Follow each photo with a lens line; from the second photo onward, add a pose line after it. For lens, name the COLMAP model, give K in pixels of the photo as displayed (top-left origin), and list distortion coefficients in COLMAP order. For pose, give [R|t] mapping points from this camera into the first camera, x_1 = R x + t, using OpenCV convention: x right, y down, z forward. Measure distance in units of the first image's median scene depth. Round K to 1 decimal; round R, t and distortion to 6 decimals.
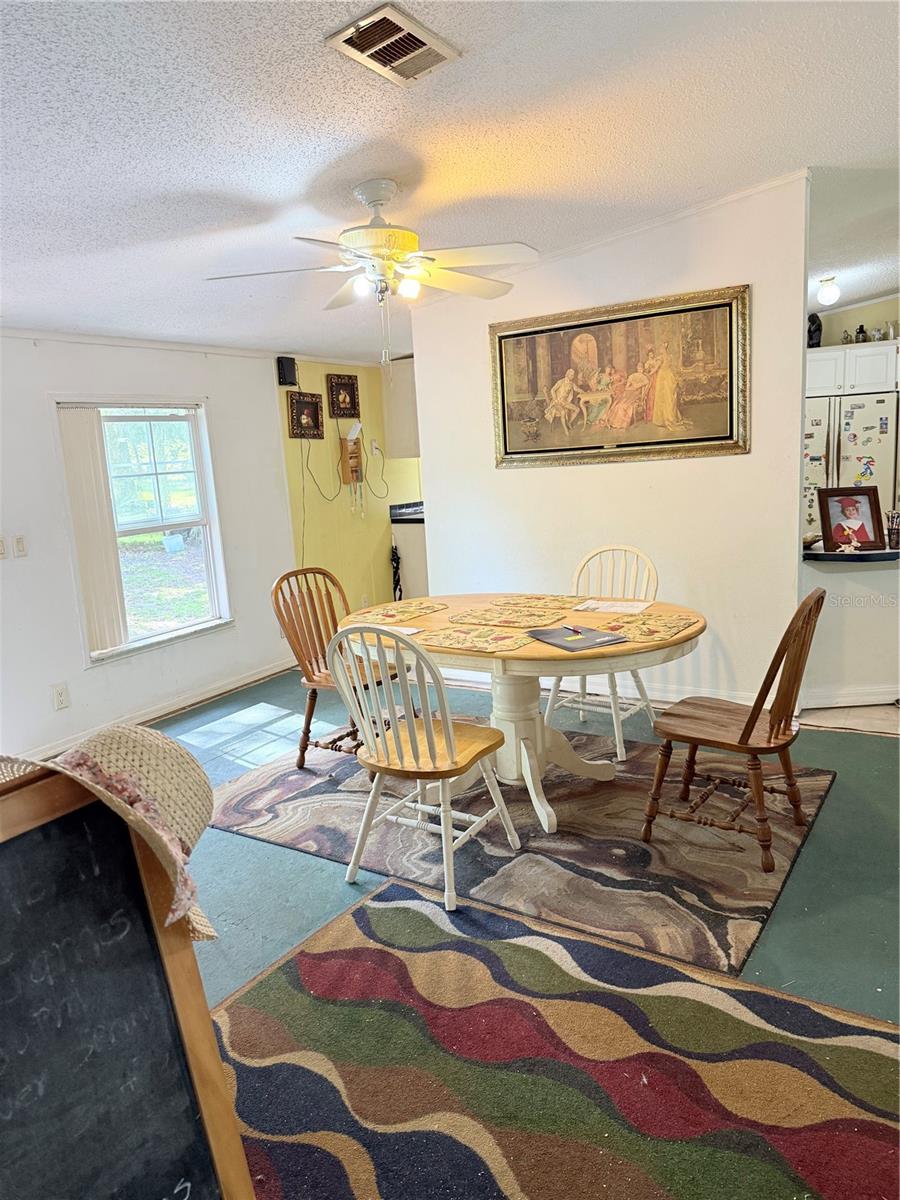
lens RADIAL K [[828.4, 0, 450.0], [0, 828.4, 600.0], [0, 0, 1]] dist [0.135113, -0.217320]
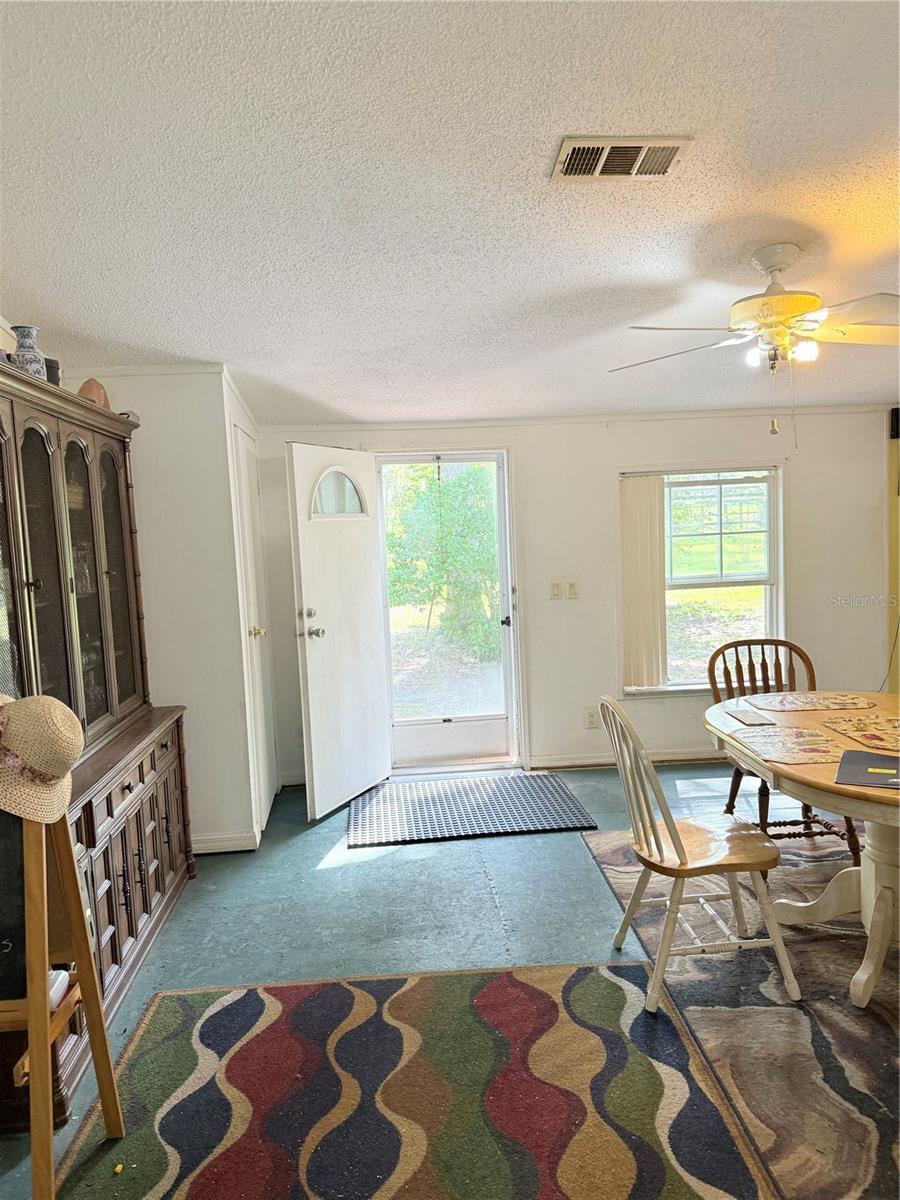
lens RADIAL K [[851.4, 0, 472.7], [0, 851.4, 603.2], [0, 0, 1]] dist [-0.004130, 0.003854]
pose [[0.591033, 0.103312, -0.800004, 0.654150], [-0.138102, 0.990081, 0.025831, -0.092987], [0.794738, 0.095216, 0.599438, 0.233462]]
